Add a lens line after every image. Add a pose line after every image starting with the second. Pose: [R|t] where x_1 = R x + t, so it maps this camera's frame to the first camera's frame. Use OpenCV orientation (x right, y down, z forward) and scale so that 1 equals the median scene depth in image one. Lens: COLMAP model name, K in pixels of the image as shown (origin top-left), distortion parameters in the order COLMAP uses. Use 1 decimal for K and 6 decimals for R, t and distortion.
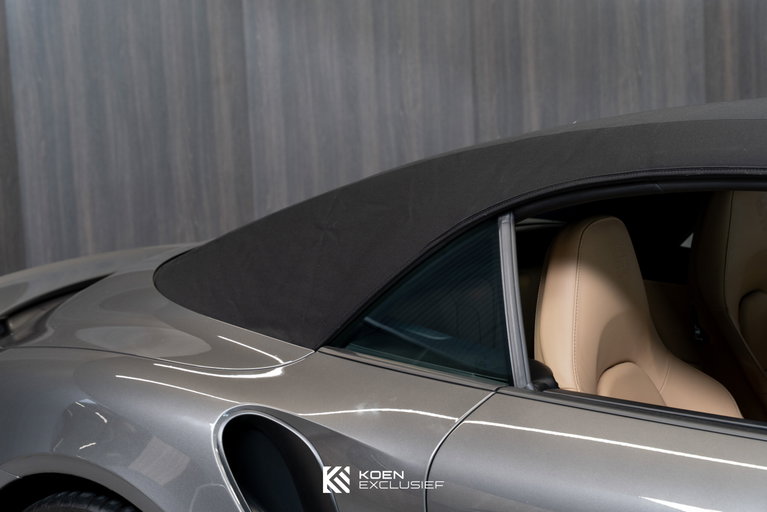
lens RADIAL K [[1318.8, 0, 382.4], [0, 1318.8, 253.8], [0, 0, 1]] dist [0.018313, 0.000000]
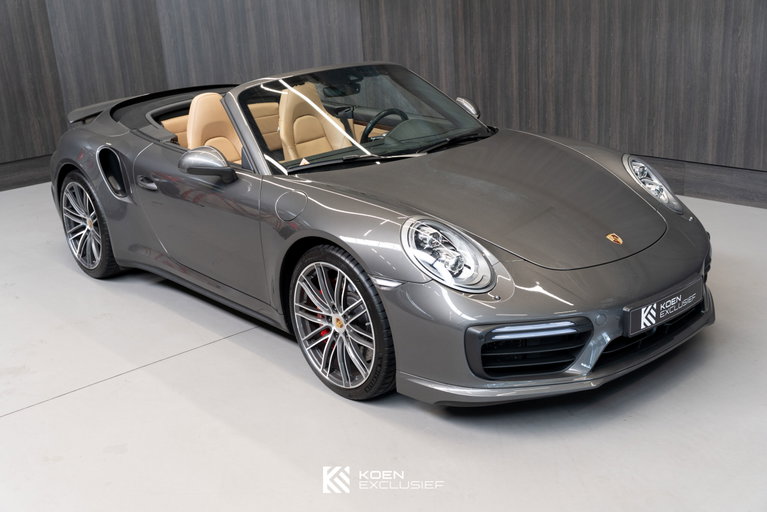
lens RADIAL K [[886.7, 0, 380.0], [0, 886.7, 257.9], [0, 0, 1]] dist [0.005958, 0.000000]
pose [[0.976871, 0.052886, -0.207186, 0.432408], [-0.008977, 0.978220, 0.207375, -0.036141], [0.213641, -0.200719, 0.956070, -0.469196]]
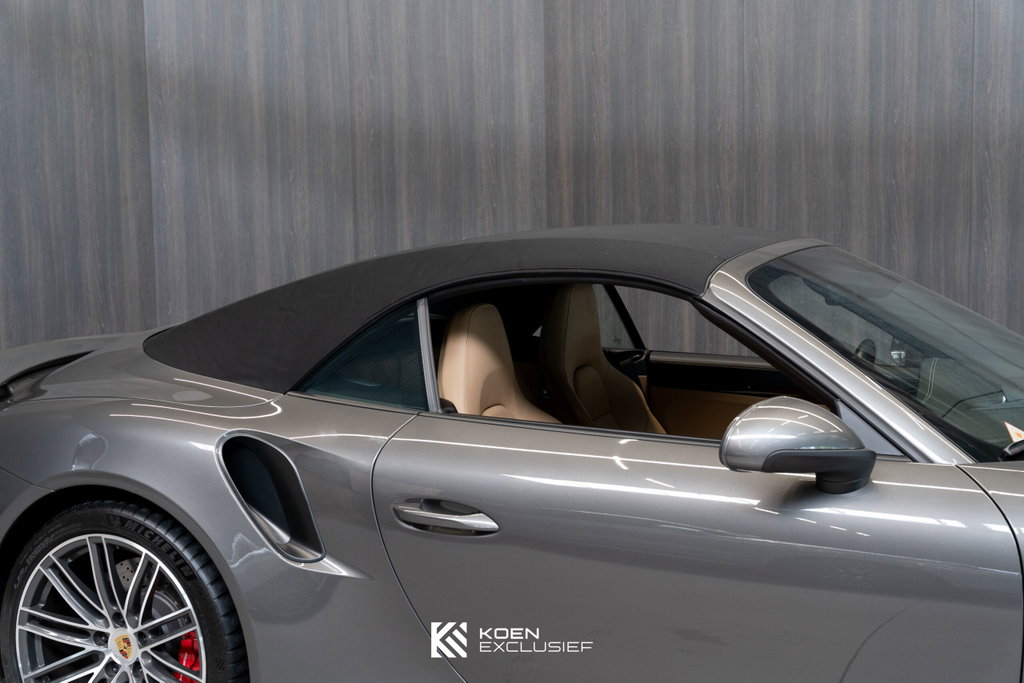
lens RADIAL K [[1313.6, 0, 515.2], [0, 1313.6, 338.5], [0, 0, 1]] dist [0.013046, 0.000000]
pose [[0.975820, 0.012321, 0.218229, -0.045481], [-0.005405, 0.999465, -0.032260, 0.022497], [-0.218510, 0.030300, 0.975364, -0.165327]]
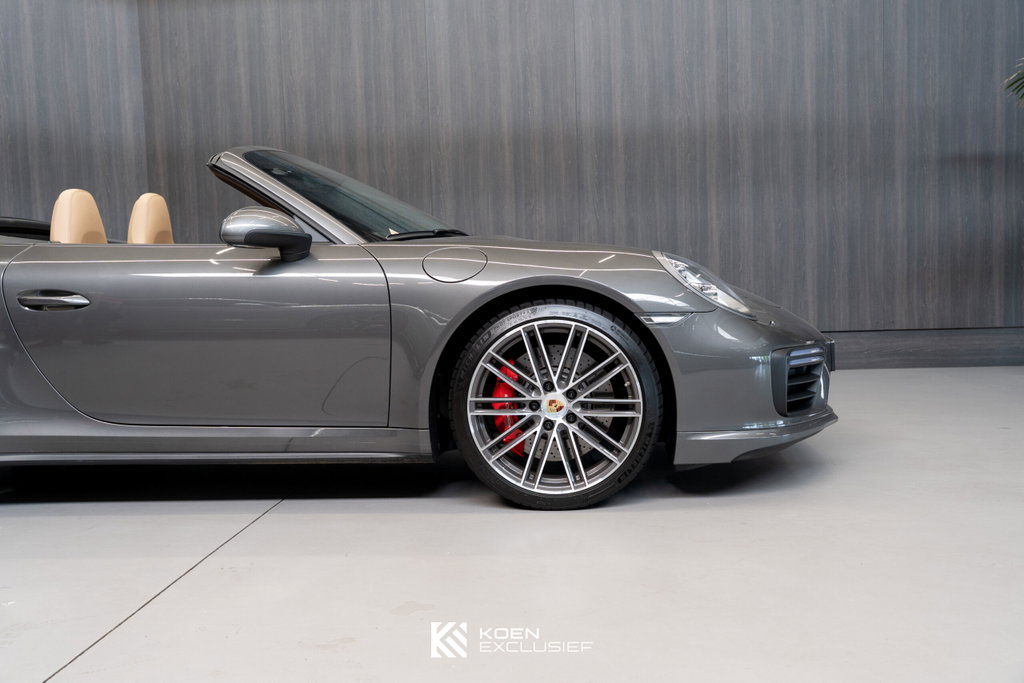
lens RADIAL K [[996.4, 0, 513.6], [0, 996.4, 338.2], [0, 0, 1]] dist [-0.003640, 0.000000]
pose [[0.844796, -0.017670, 0.534797, -0.048617], [0.053692, 0.997210, -0.051867, 0.138284], [-0.532388, 0.072531, 0.843387, -0.315882]]
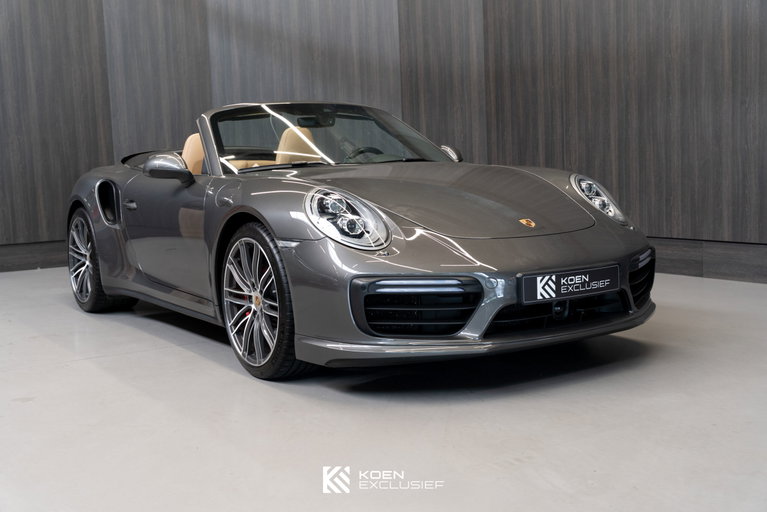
lens RADIAL K [[928.0, 0, 380.8], [0, 928.0, 258.4], [0, 0, 1]] dist [0.005548, 0.000000]
pose [[0.938121, 0.047265, -0.343067, 0.594866], [-0.046441, 0.998865, 0.010620, 0.104407], [0.343179, 0.005969, 0.939251, -0.481251]]
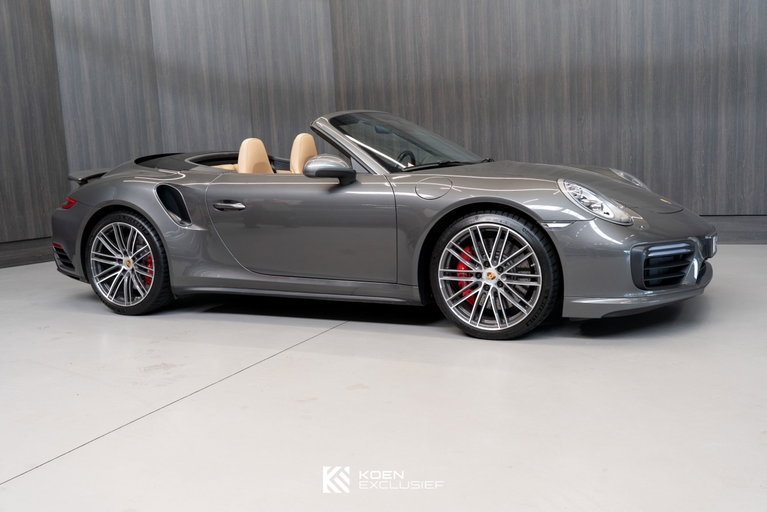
lens RADIAL K [[746.4, 0, 387.2], [0, 746.4, 255.4], [0, 0, 1]] dist [0.001093, 0.000000]
pose [[0.981860, -0.026411, 0.187758, 0.049656], [0.023626, 0.999575, 0.017051, 0.115654], [-0.188129, -0.012306, 0.982067, -0.502800]]
